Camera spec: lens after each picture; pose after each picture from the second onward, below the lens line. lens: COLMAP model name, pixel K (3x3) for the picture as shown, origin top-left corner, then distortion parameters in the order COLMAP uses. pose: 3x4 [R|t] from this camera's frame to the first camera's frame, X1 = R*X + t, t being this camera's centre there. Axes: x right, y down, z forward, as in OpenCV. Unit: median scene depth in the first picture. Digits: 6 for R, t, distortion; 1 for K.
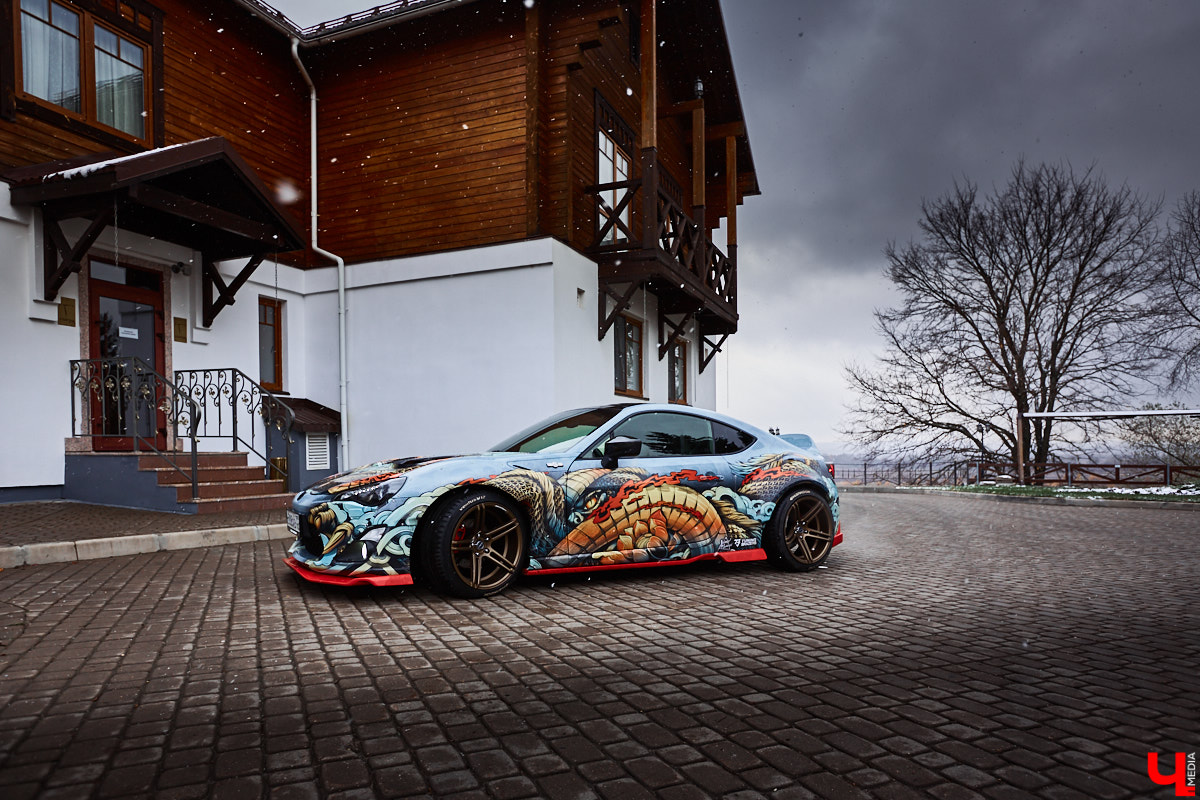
lens RADIAL K [[769.1, 0, 594.0], [0, 769.1, 471.4], [0, 0, 1]] dist [-0.059197, 0.002560]
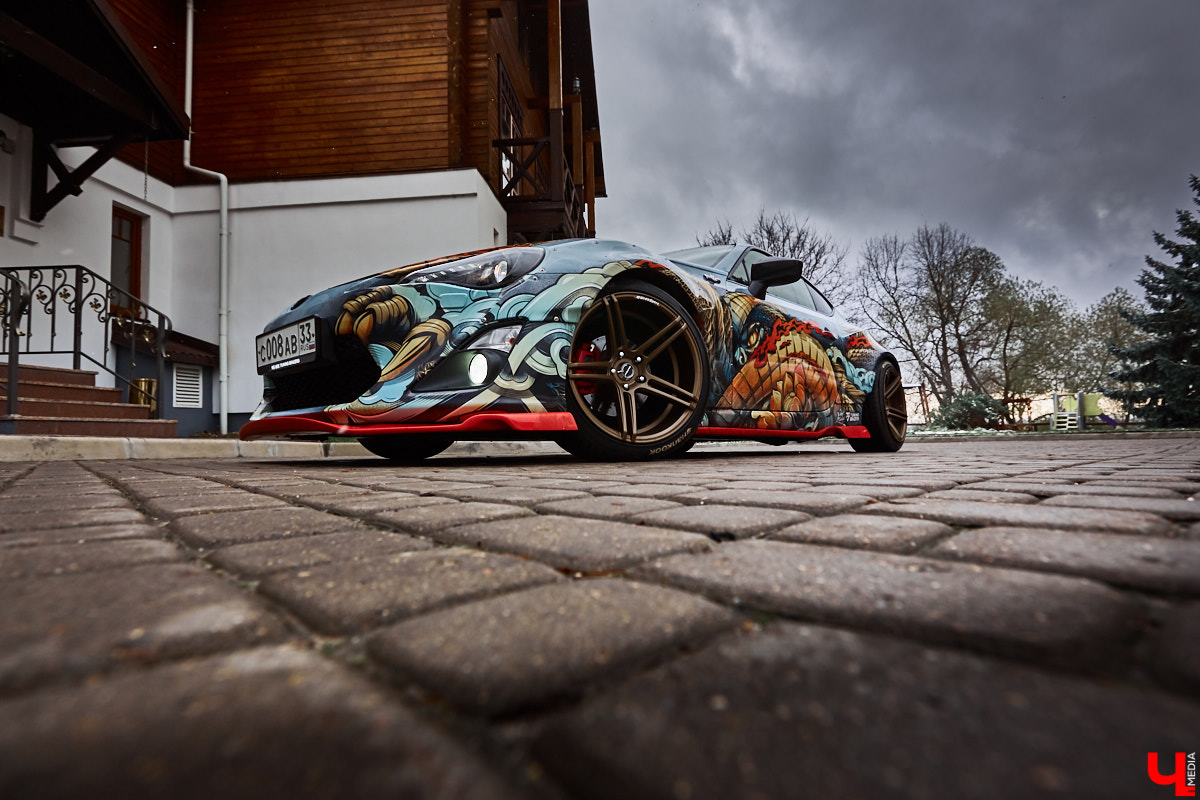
lens RADIAL K [[598.7, 0, 600.0], [0, 598.7, 400.0], [0, 0, 1]] dist [-0.000708, -0.000563]
pose [[0.951853, 0.007551, 0.306462, -0.185182], [0.020062, 0.996019, -0.086853, 0.086401], [-0.305898, 0.088820, 0.947912, 0.317231]]
